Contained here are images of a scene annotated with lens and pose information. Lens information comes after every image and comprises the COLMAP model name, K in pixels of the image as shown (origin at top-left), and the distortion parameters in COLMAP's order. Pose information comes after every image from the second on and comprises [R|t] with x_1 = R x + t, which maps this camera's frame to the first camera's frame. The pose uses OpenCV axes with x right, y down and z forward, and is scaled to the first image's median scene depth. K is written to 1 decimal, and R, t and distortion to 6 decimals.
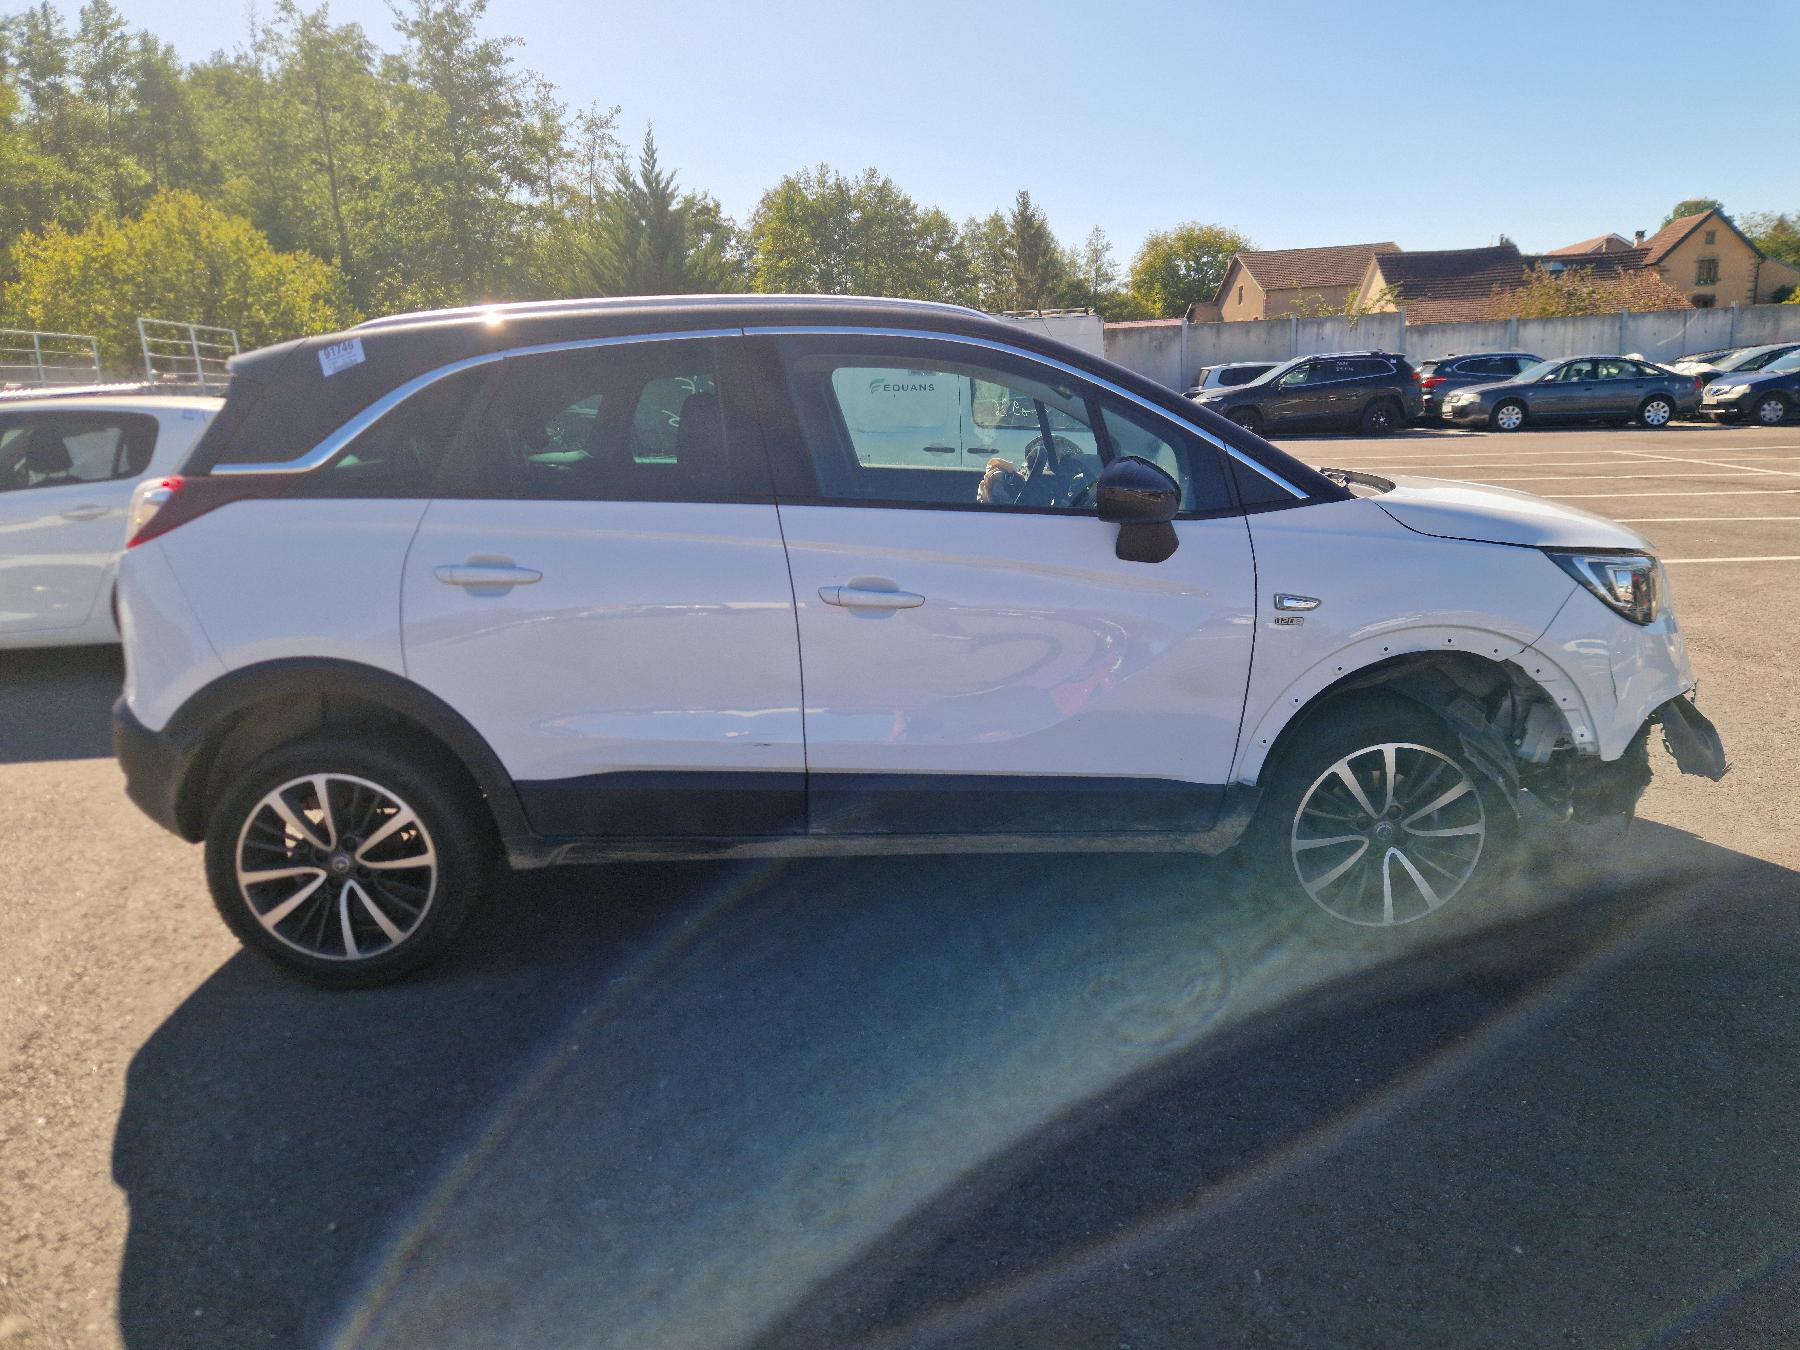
lens RADIAL K [[1218.9, 0, 908.1], [0, 1218.9, 677.7], [0, 0, 1]] dist [0.082160, -0.055972]
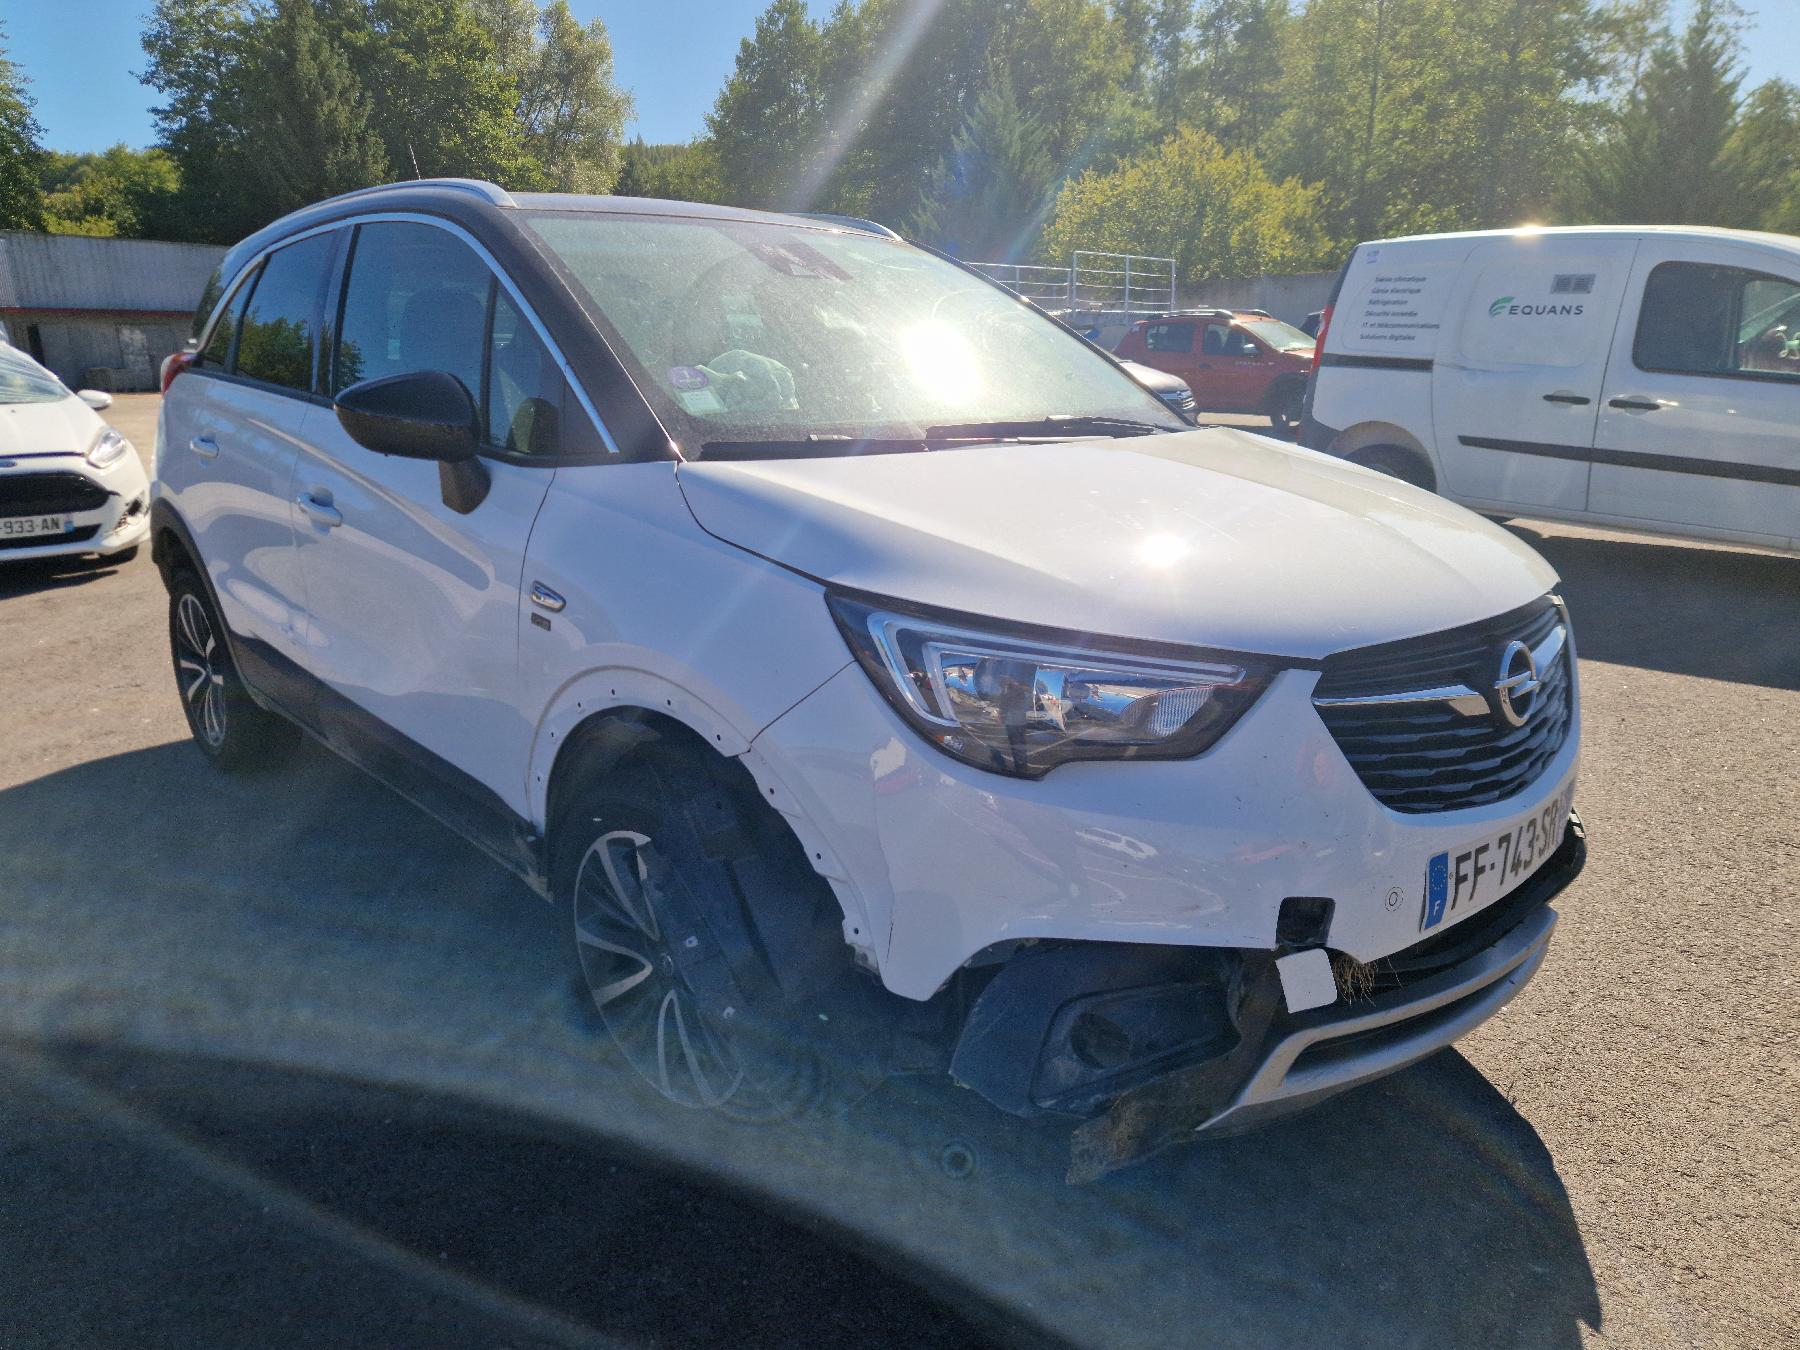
lens RADIAL K [[1209.7, 0, 903.4], [0, 1209.7, 699.7], [0, 0, 1]] dist [0.087734, -0.054636]
pose [[0.677086, 0.243258, -0.694536, 0.086299], [-0.194041, 0.969401, 0.150362, -0.013410], [0.709861, 0.032961, 0.703570, 0.059109]]
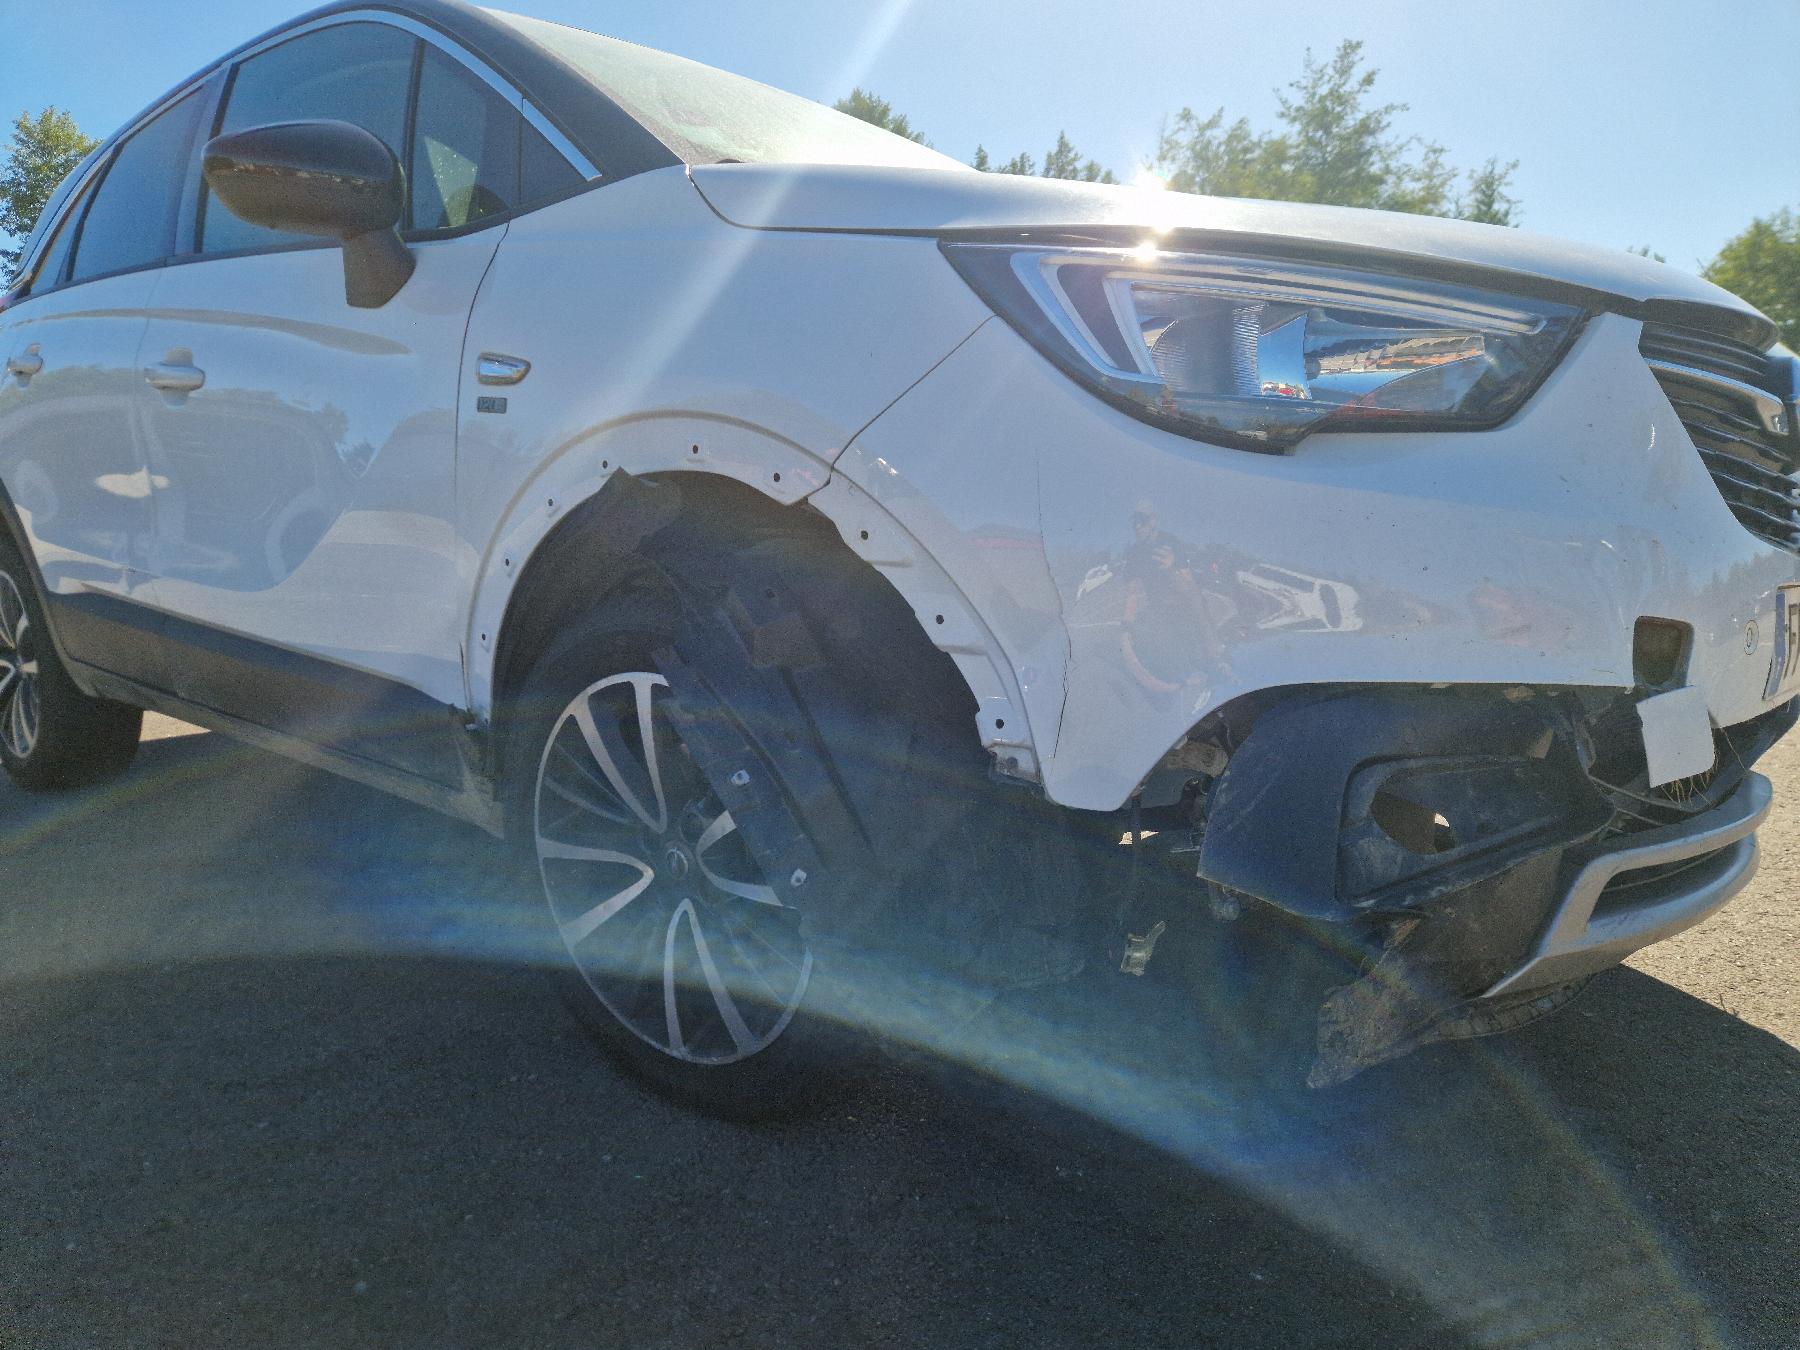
lens RADIAL K [[1191.2, 0, 896.9], [0, 1191.2, 703.5], [0, 0, 1]] dist [0.067181, -0.050469]
pose [[0.755762, 0.142583, -0.639136, 0.071298], [-0.171737, 0.985002, 0.016668, 0.003770], [0.631926, 0.097166, 0.768913, 0.065616]]
